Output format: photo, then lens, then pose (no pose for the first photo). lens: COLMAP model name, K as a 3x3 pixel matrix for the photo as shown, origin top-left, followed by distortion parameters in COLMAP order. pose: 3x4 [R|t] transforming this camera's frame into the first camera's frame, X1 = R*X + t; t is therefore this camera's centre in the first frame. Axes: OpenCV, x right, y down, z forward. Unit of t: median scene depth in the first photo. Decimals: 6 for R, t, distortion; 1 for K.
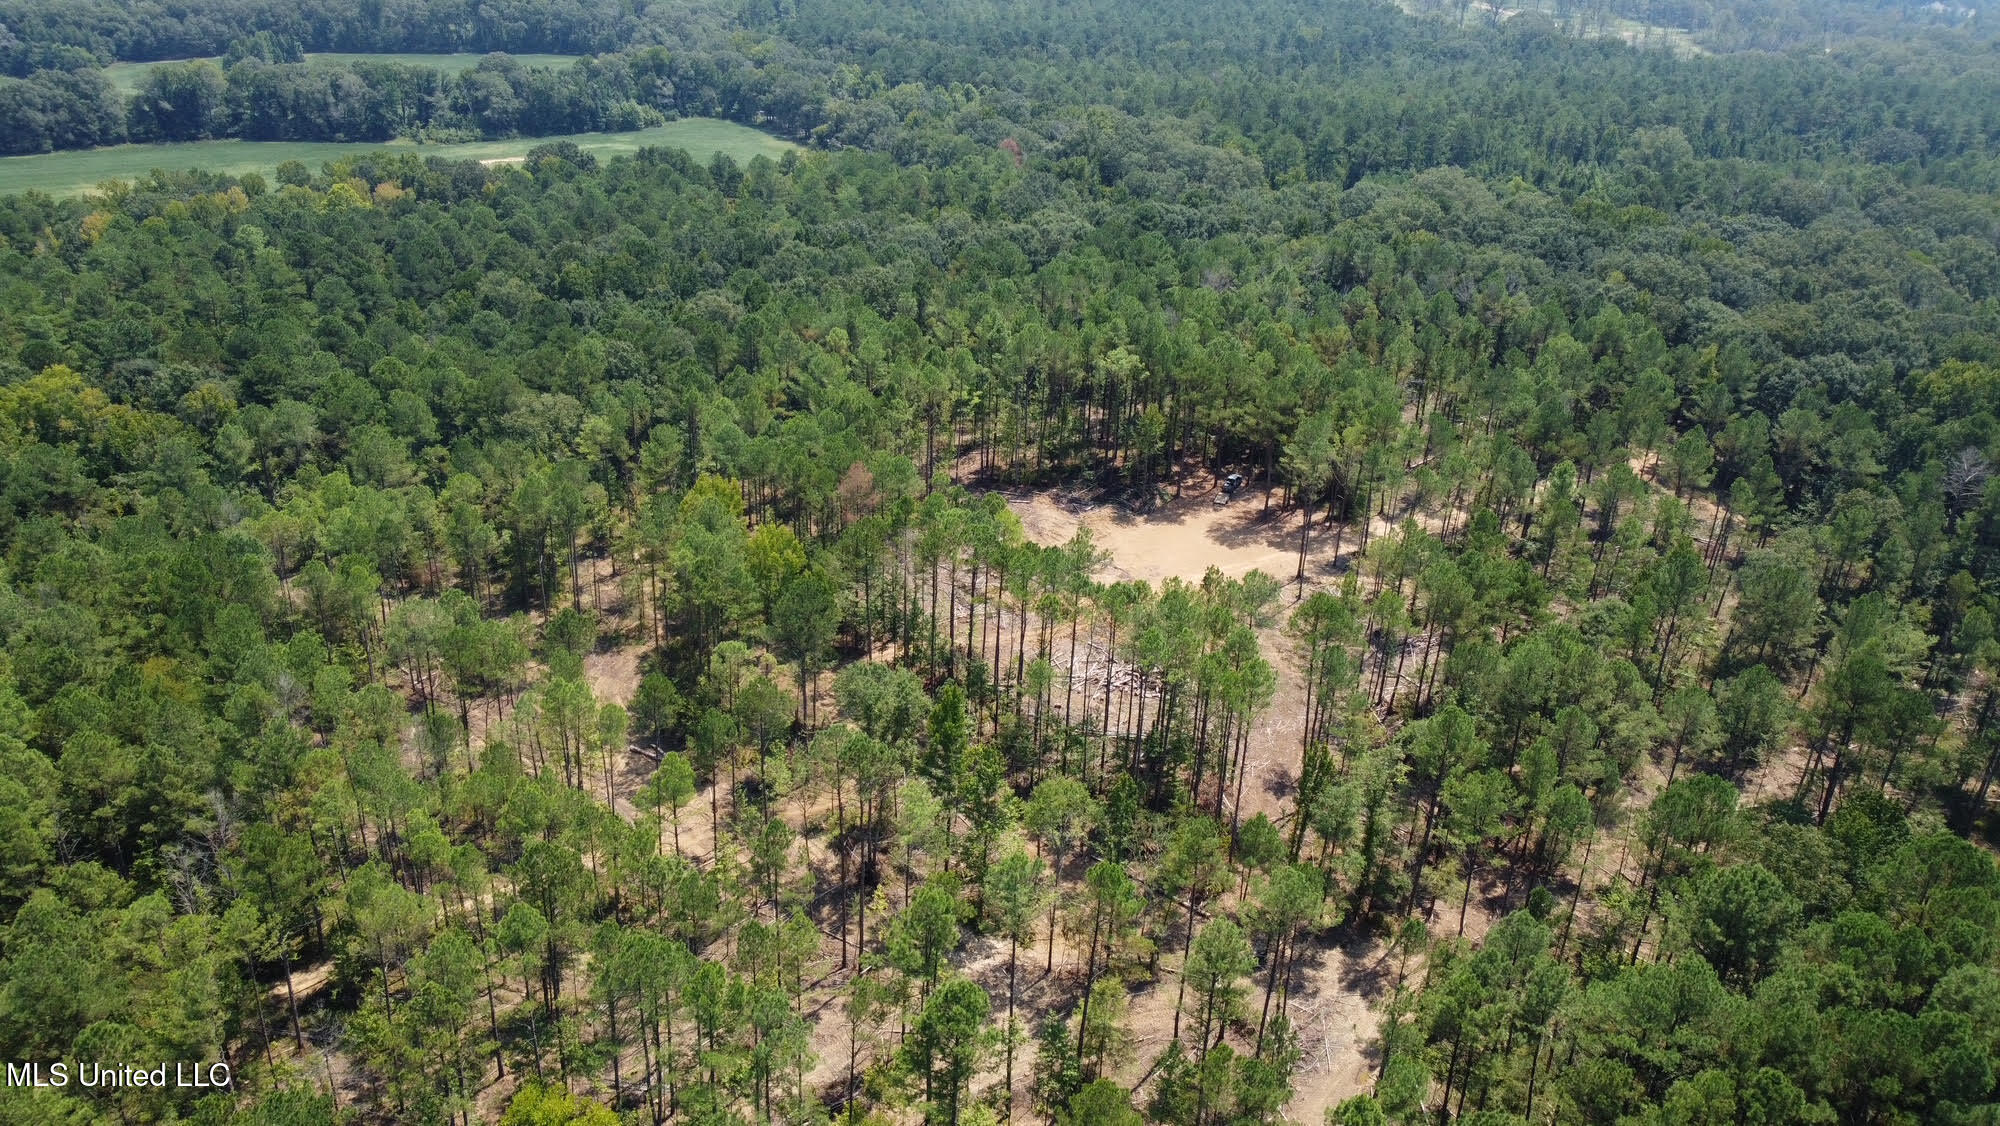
lens RADIAL K [[1342.9, 0, 1000.0], [0, 1342.9, 563.0], [0, 0, 1]] dist [-0.004947, -0.000536]
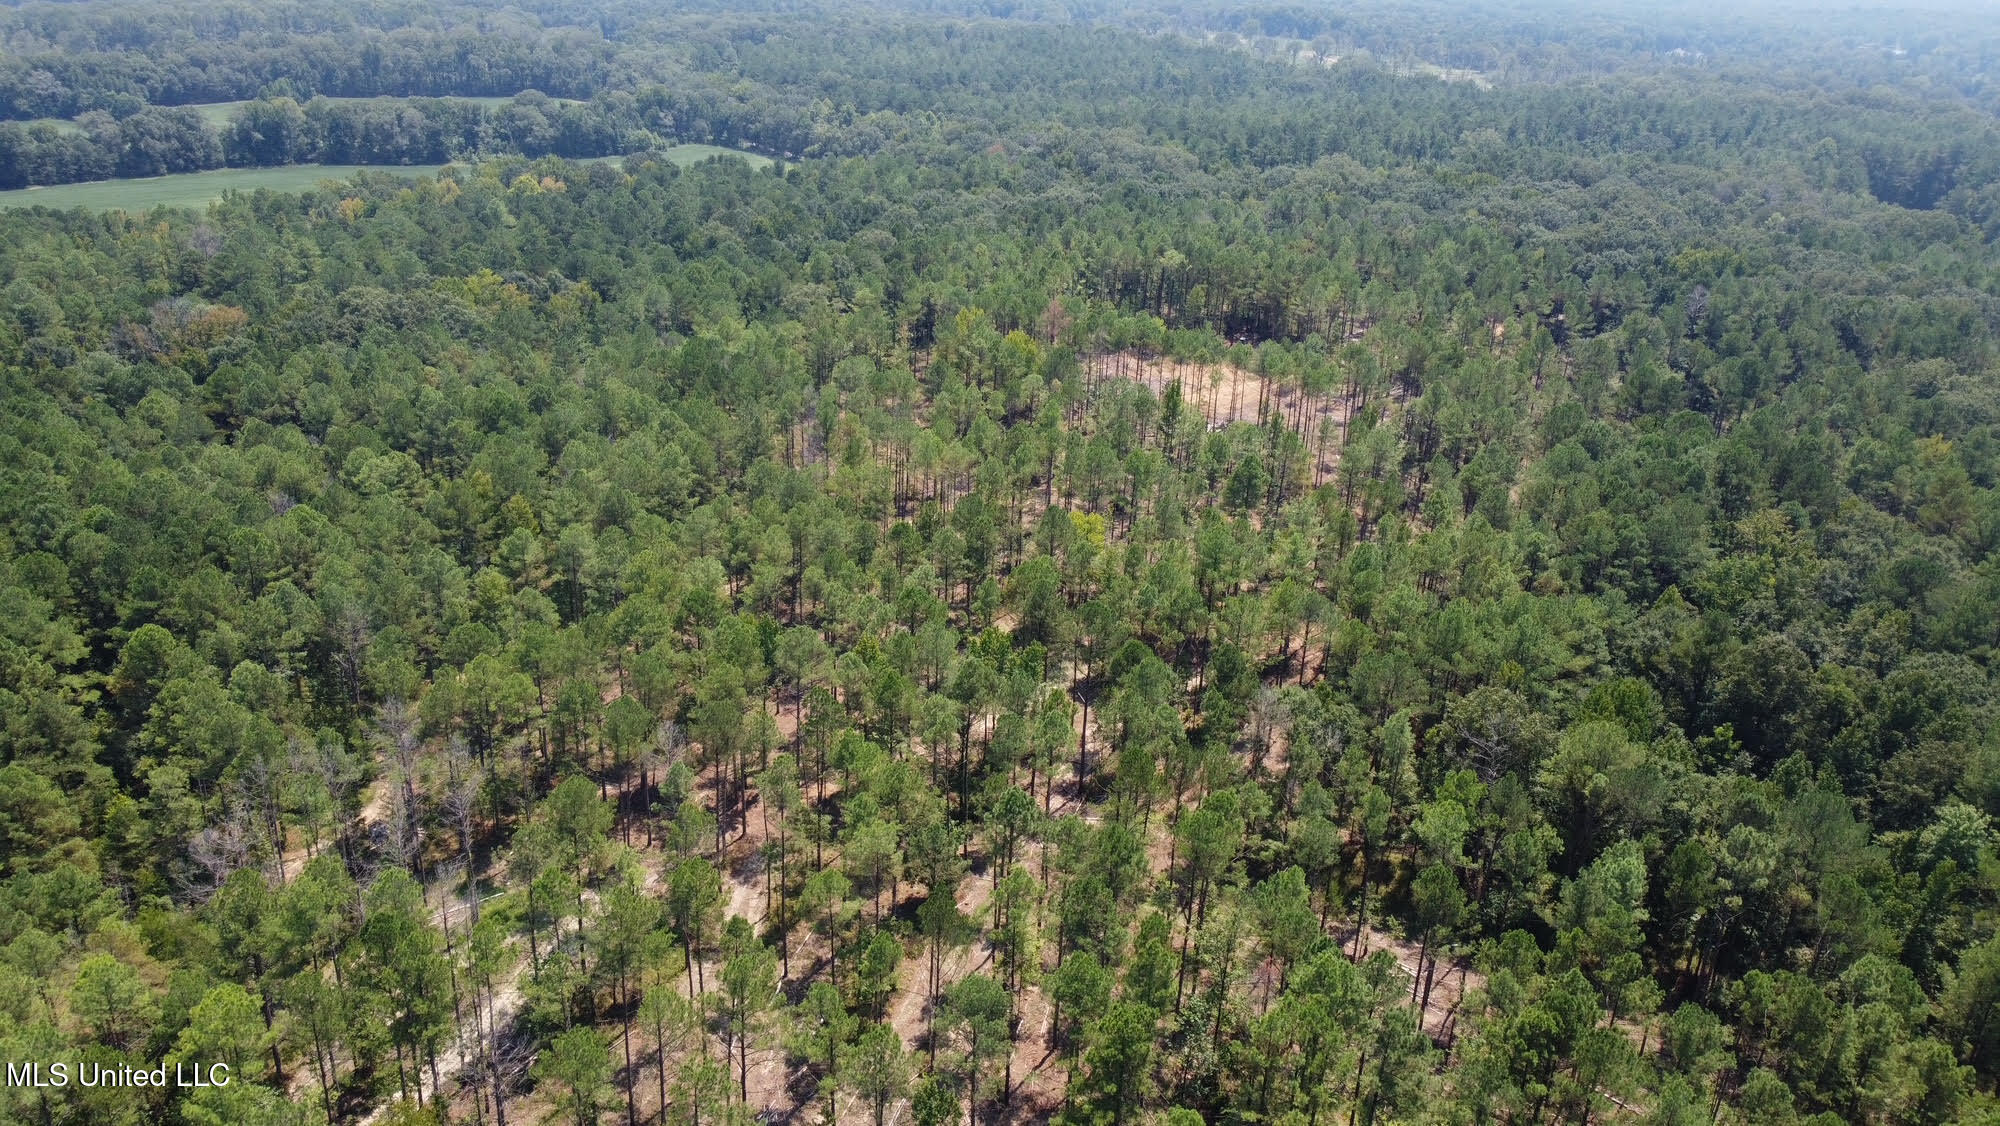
lens RADIAL K [[1342.9, 0, 1000.0], [0, 1342.9, 563.0], [0, 0, 1]] dist [-0.004947, -0.000536]
pose [[0.991709, -0.053851, 0.116674, -0.138582], [0.058461, 0.997624, -0.036456, 0.109386], [-0.114434, 0.042975, 0.992501, -0.214158]]
